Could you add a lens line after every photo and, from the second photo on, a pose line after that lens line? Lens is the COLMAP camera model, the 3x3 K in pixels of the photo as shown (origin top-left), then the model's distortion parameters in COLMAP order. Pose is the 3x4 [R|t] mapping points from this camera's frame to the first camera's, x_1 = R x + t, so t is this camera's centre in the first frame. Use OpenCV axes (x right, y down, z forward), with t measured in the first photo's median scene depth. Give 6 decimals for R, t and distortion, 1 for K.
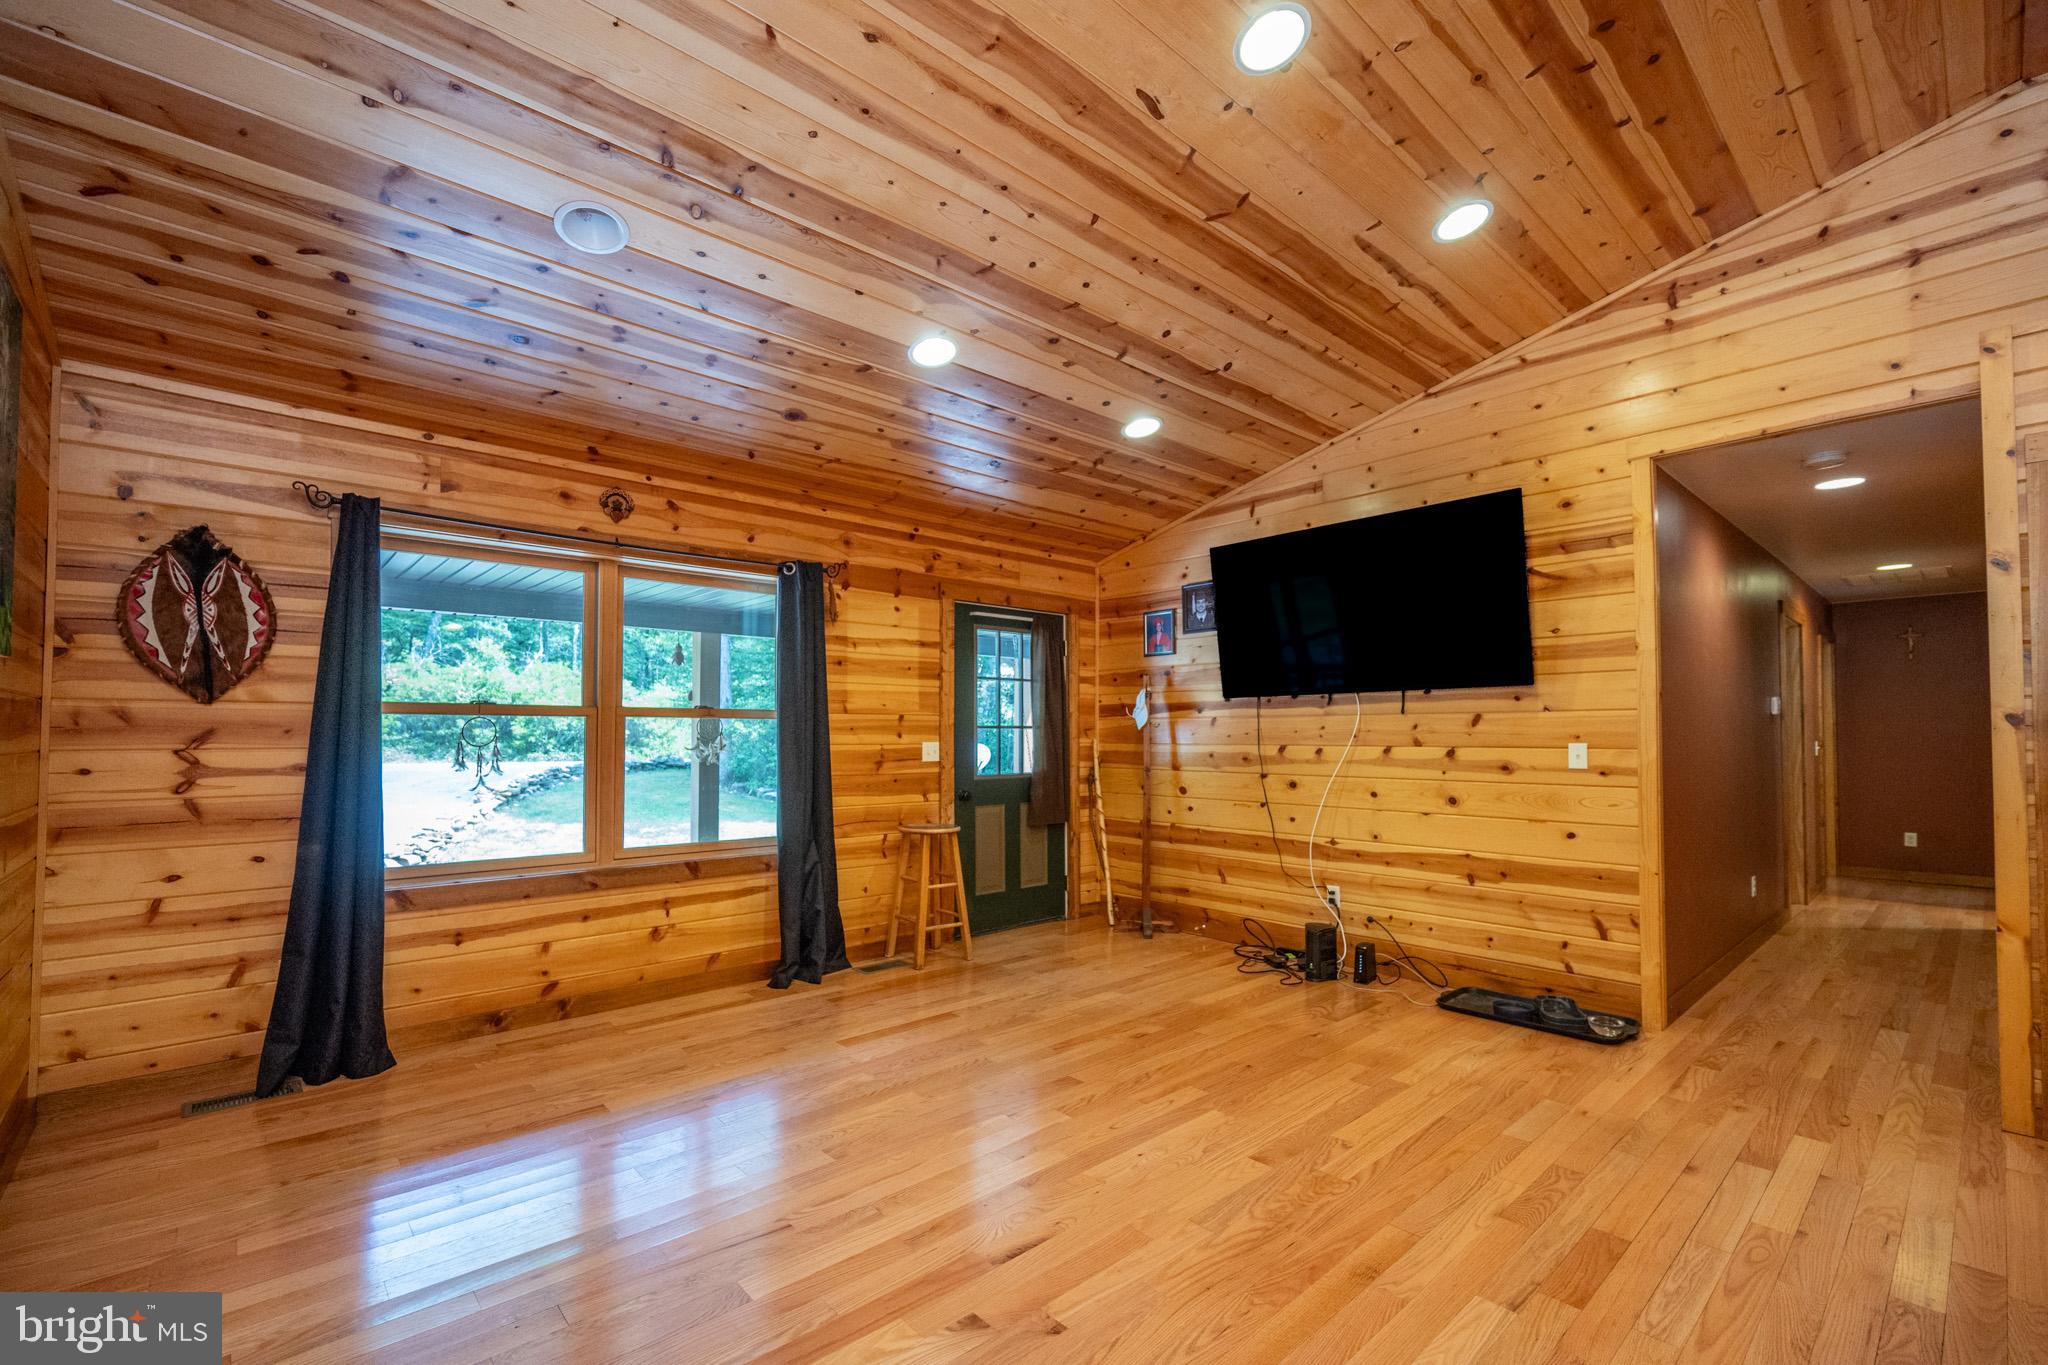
lens RADIAL K [[838.7, 0, 1061.5], [0, 838.7, 715.6], [0, 0, 1]] dist [-0.001951, 0.001416]
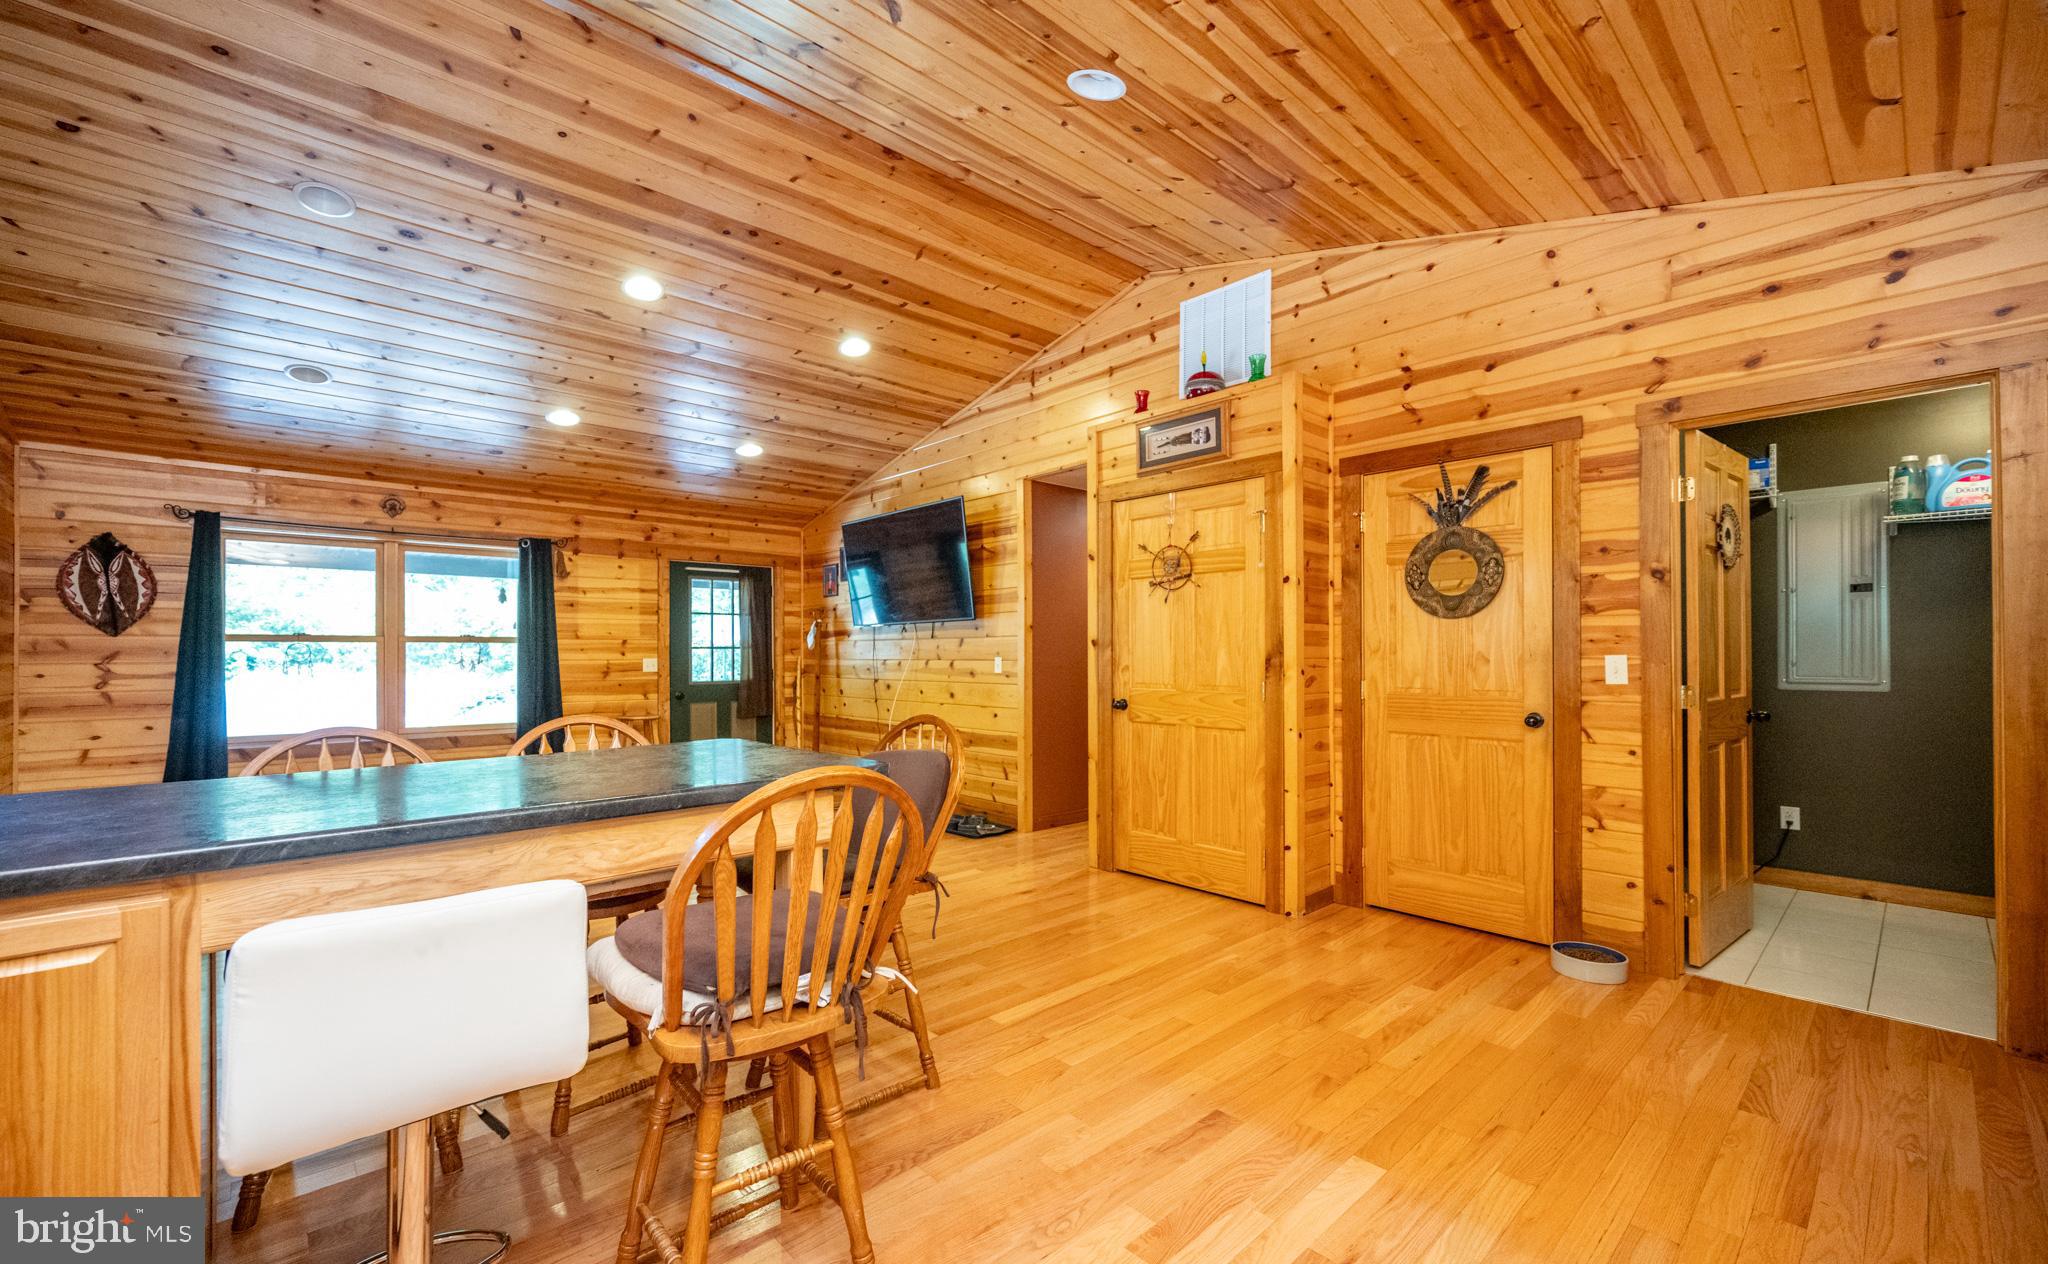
lens RADIAL K [[829.2, 0, 1090.8], [0, 829.2, 652.7], [0, 0, 1]] dist [-0.004249, 0.001378]
pose [[0.999977, -0.003712, 0.005619, 0.764862], [0.003587, 0.999752, 0.021978, -0.009302], [-0.005699, -0.021958, 0.999743, -0.553377]]
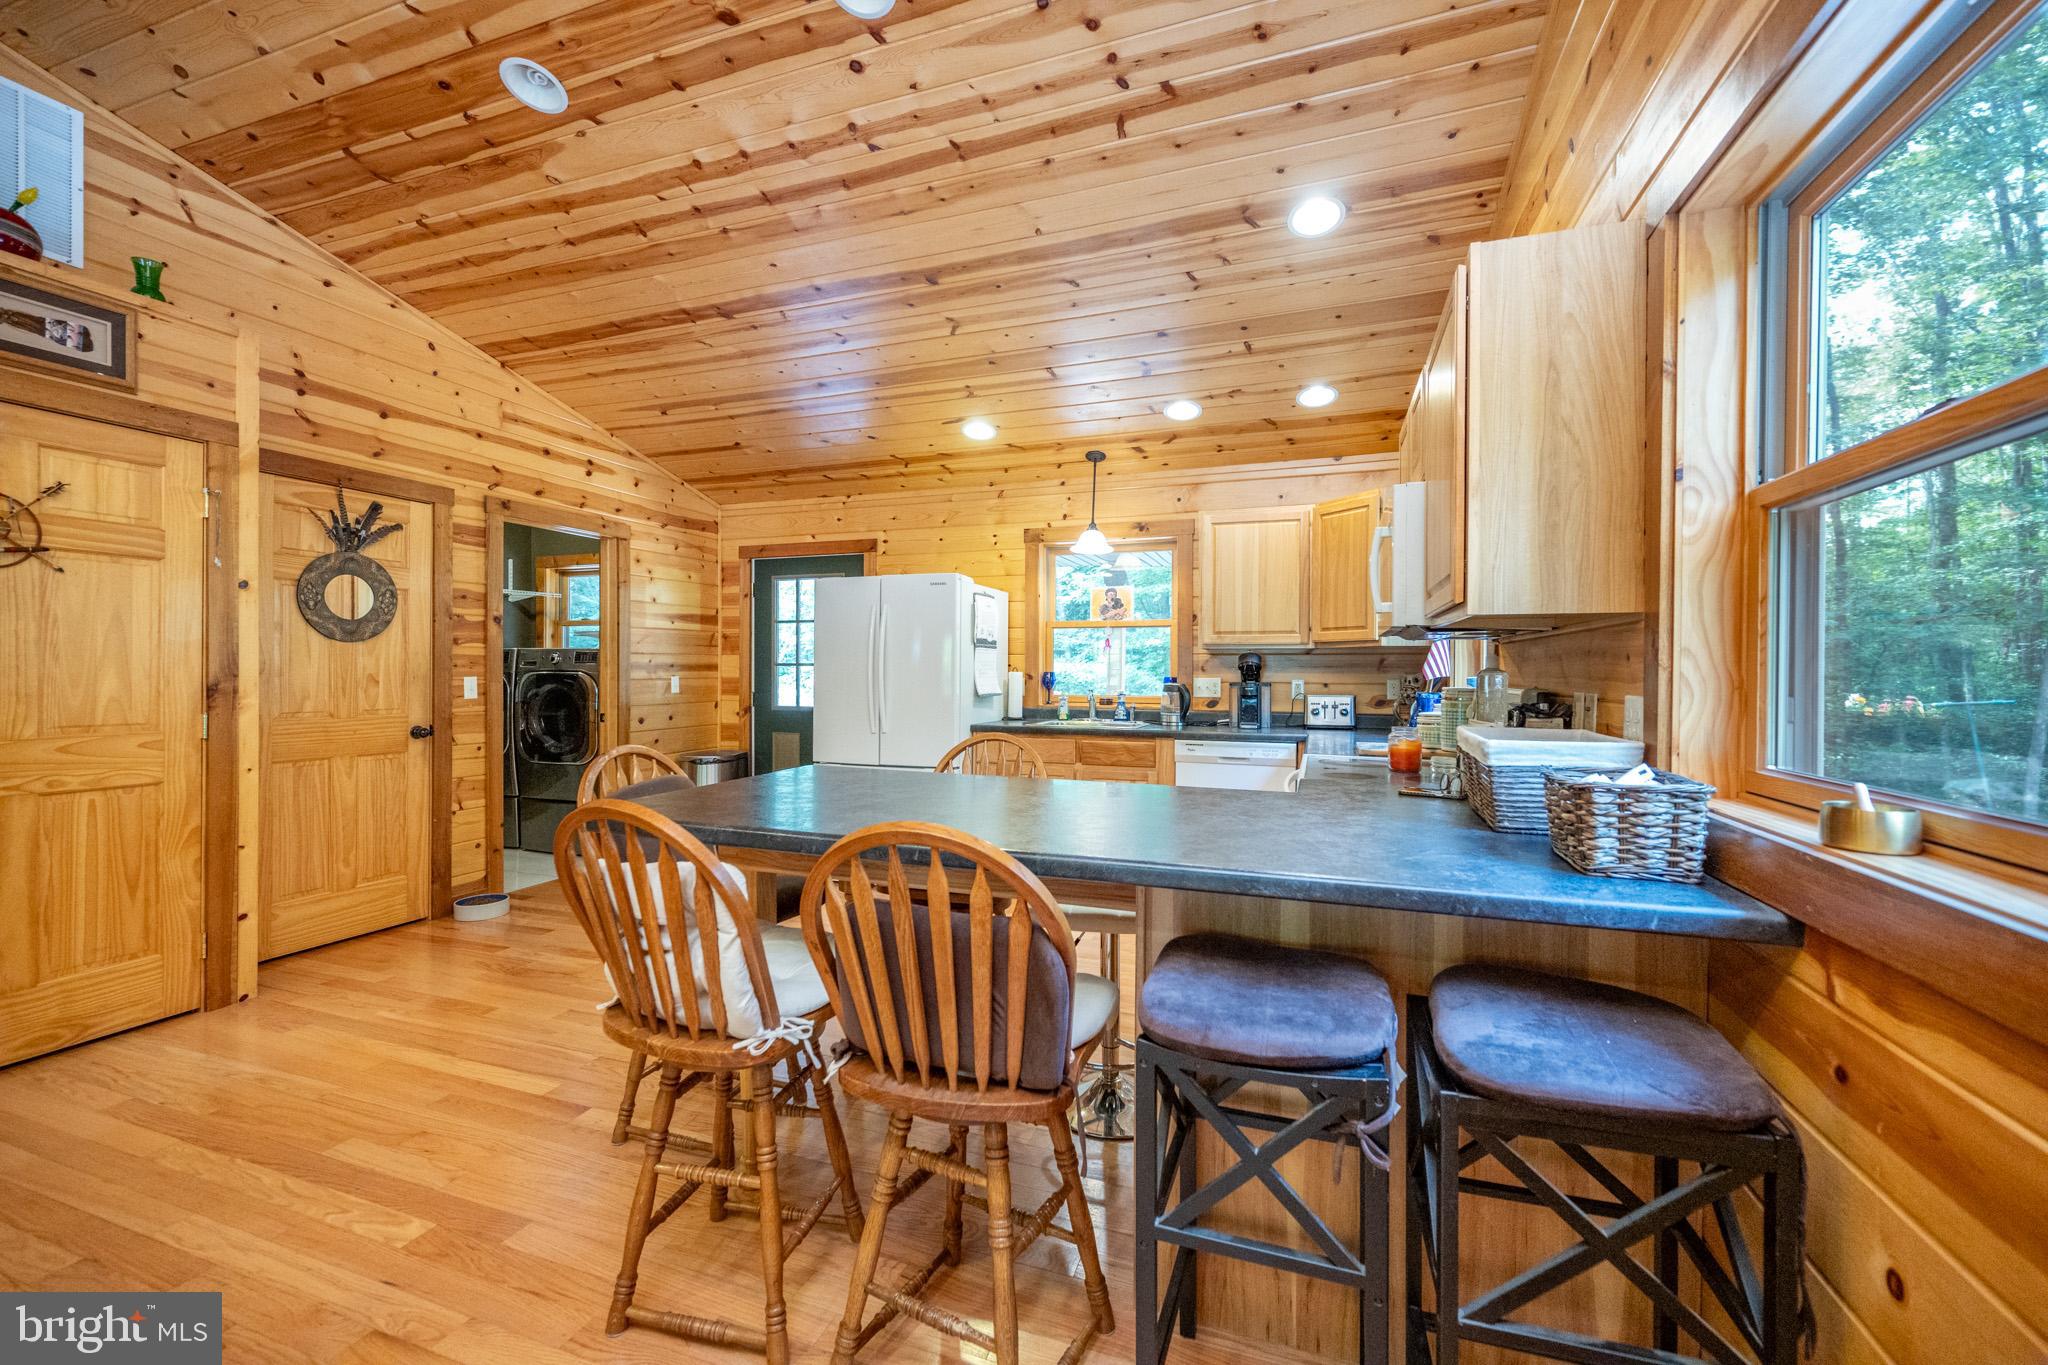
lens RADIAL K [[838.7, 0, 1013.3], [0, 838.7, 676.7], [0, 0, 1]] dist [-0.001951, 0.001416]
pose [[-0.425189, -0.009294, 0.905057, -0.072430], [-0.027879, 0.999607, -0.002832, -0.003737], [-0.904675, -0.026436, -0.425281, 0.129653]]
